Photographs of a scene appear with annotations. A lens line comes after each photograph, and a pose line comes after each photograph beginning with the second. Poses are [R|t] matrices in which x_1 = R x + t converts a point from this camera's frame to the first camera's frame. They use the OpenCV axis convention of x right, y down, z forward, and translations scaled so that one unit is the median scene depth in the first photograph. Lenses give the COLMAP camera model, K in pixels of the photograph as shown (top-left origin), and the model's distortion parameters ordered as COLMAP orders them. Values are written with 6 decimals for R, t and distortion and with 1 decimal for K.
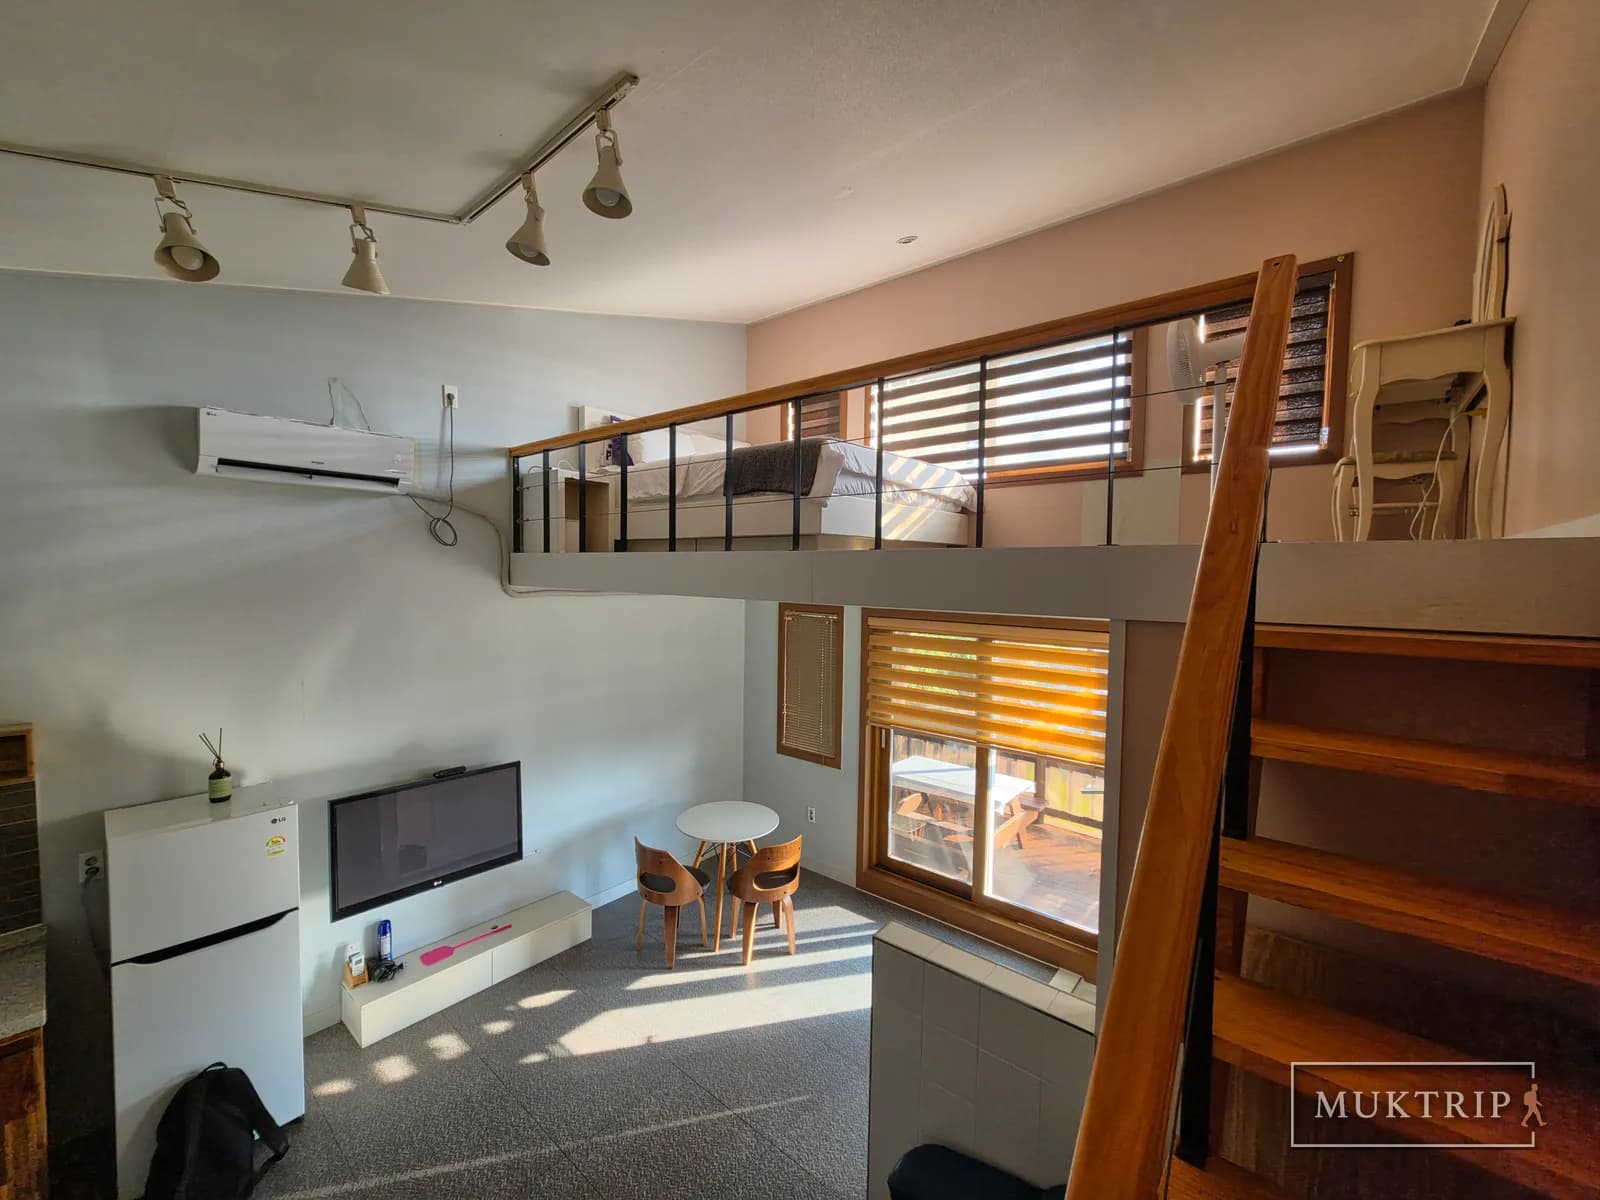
lens RADIAL K [[630.2, 0, 799.1], [0, 630.2, 607.6], [0, 0, 1]] dist [-0.003515, -0.000159]
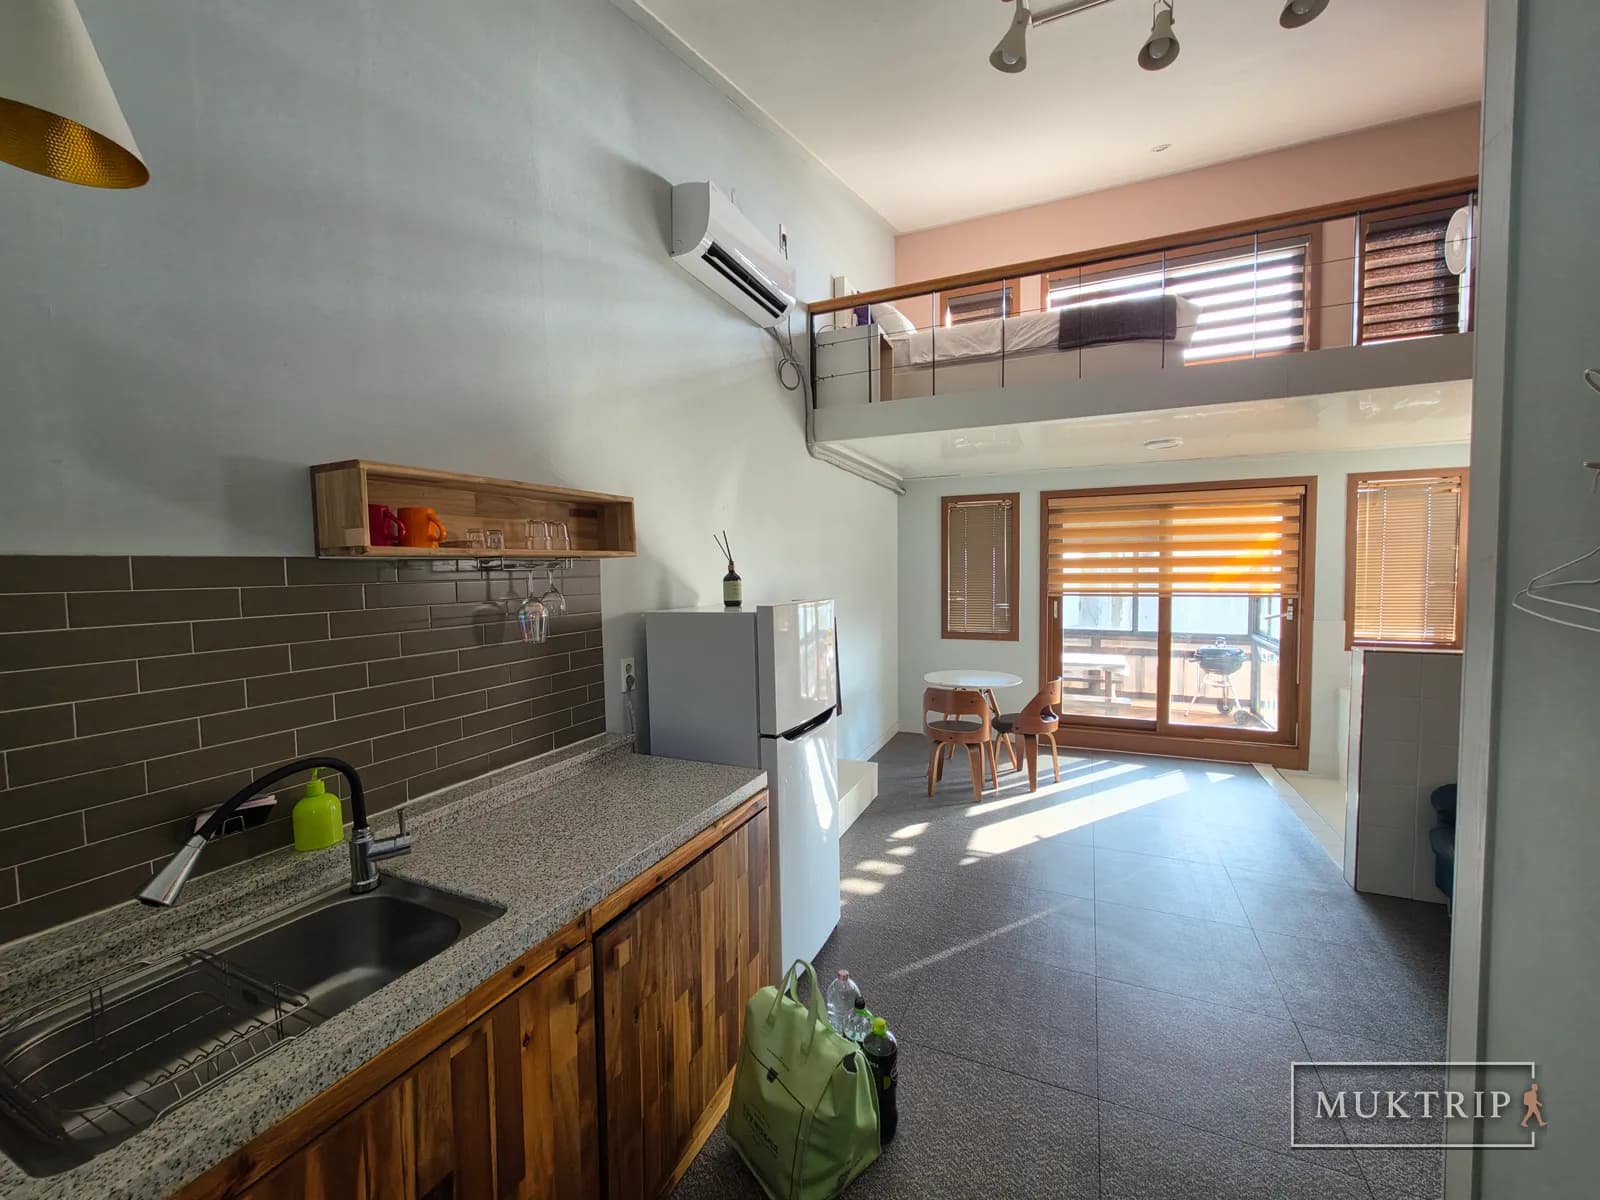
lens RADIAL K [[638.2, 0, 785.9], [0, 638.2, 608.4], [0, 0, 1]] dist [-0.008653, -0.000122]
pose [[0.960714, -0.046683, 0.273585, -0.792330], [0.047961, 0.998847, 0.002019, 0.224638], [-0.273364, 0.011182, 0.961846, 0.044859]]
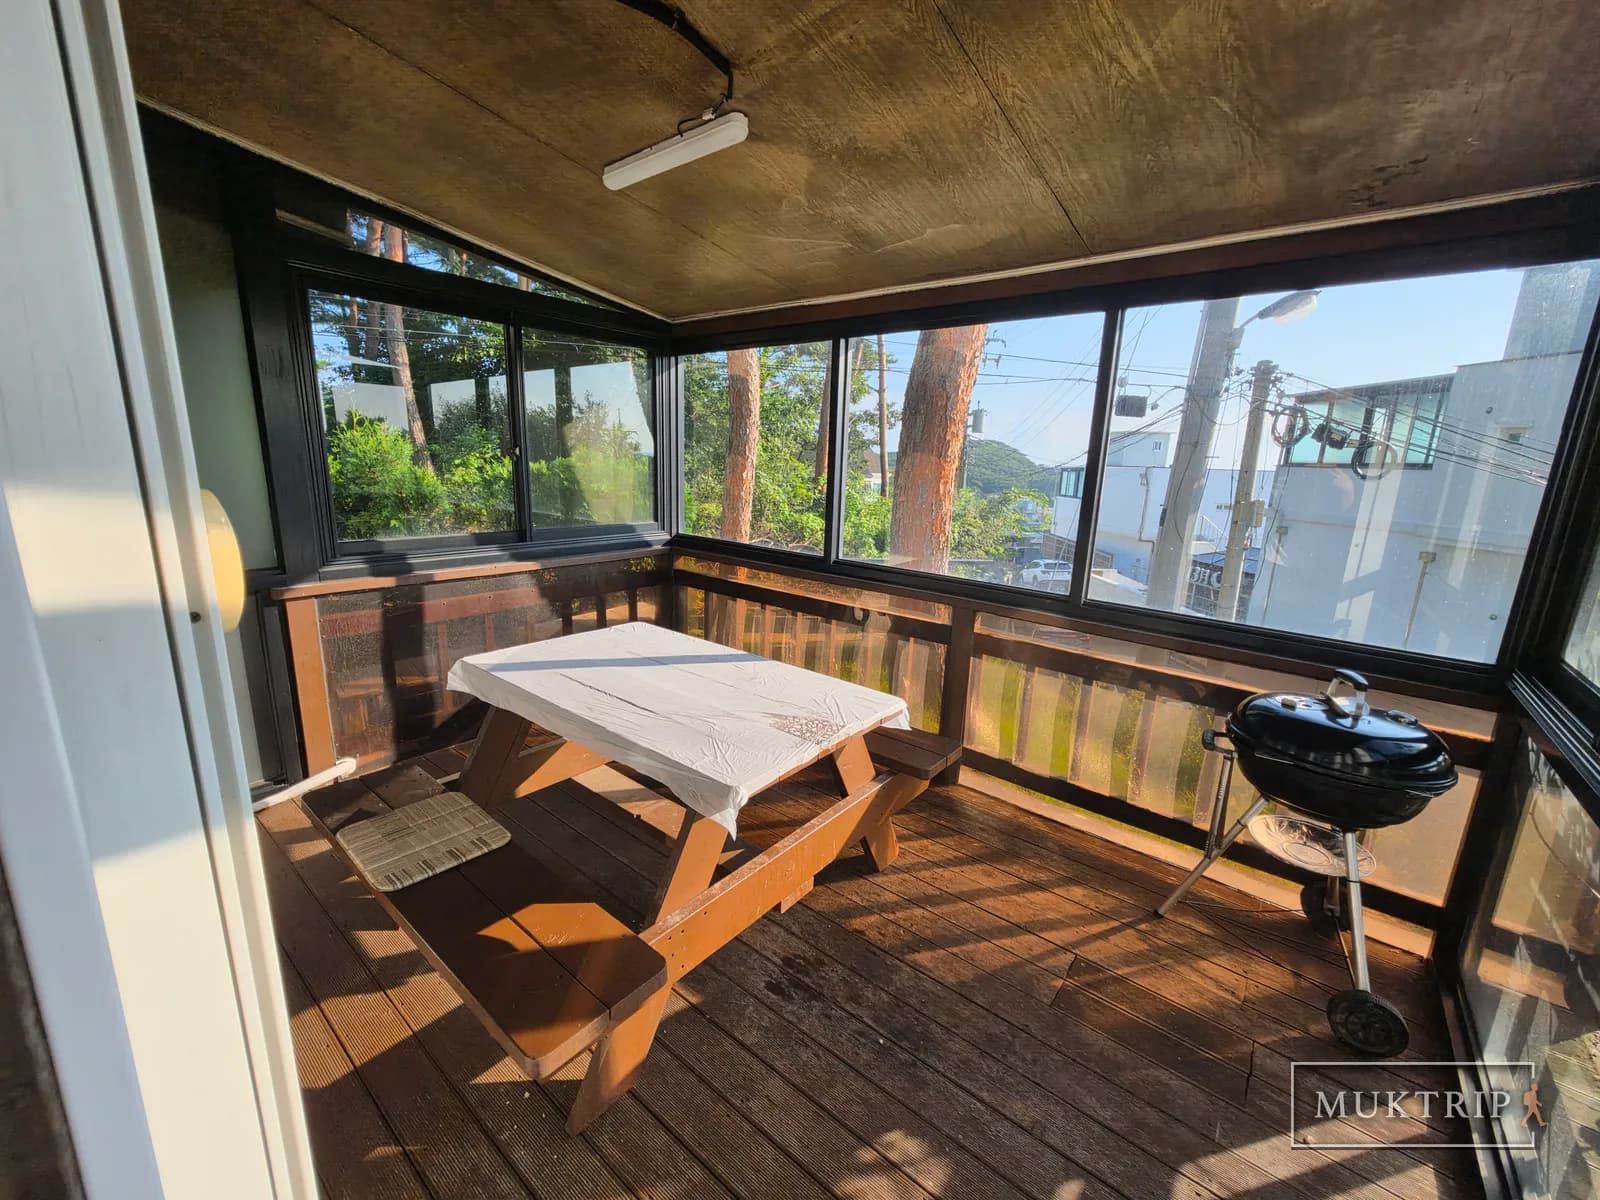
lens RADIAL K [[640.1, 0, 802.5], [0, 640.1, 597.1], [0, 0, 1]] dist [-0.001778, -0.000133]
pose [[0.999444, 0.010213, 0.031745, 0.448137], [-0.014990, 0.987944, 0.154086, 0.254664], [-0.029788, -0.154476, 0.987547, 0.994093]]
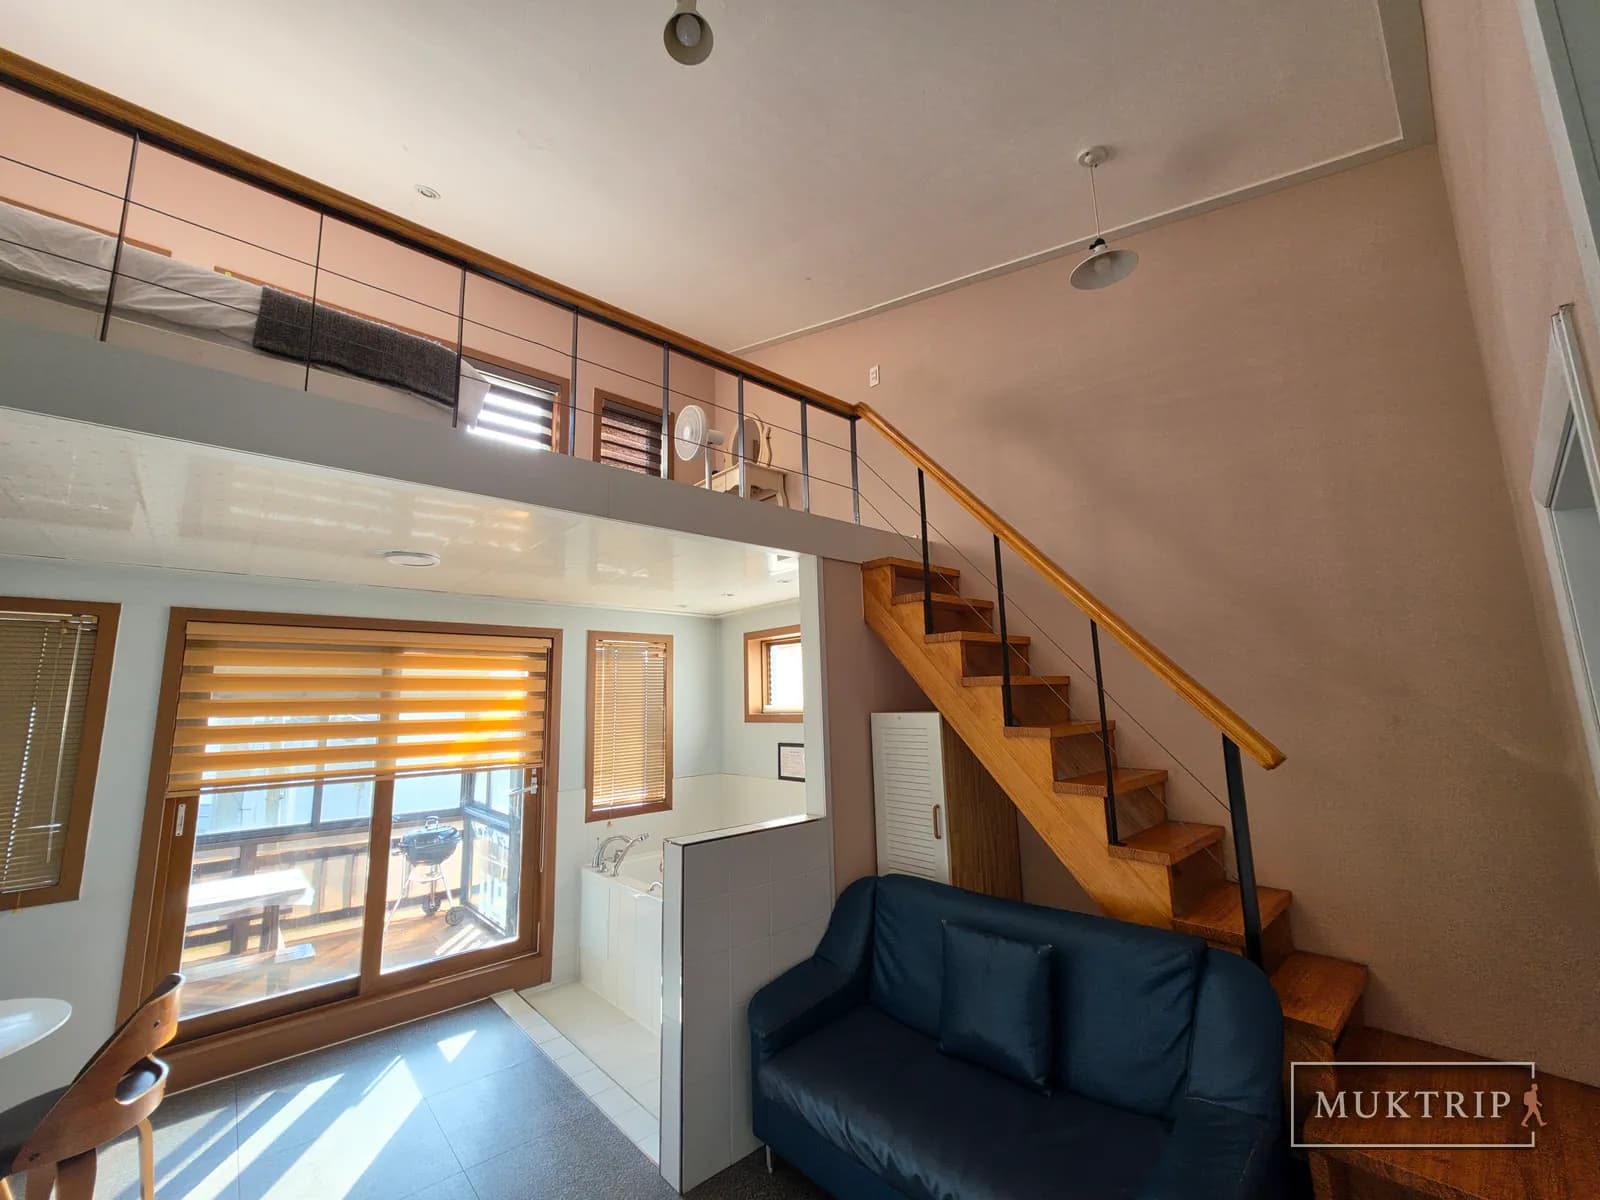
lens RADIAL K [[640.1, 0, 802.5], [0, 640.1, 597.1], [0, 0, 1]] dist [-0.001778, -0.000133]
pose [[0.121073, 0.142833, 0.982314, -0.546355], [0.095475, 0.983330, -0.154749, 0.182984], [-0.988041, 0.112522, 0.105418, 0.374795]]
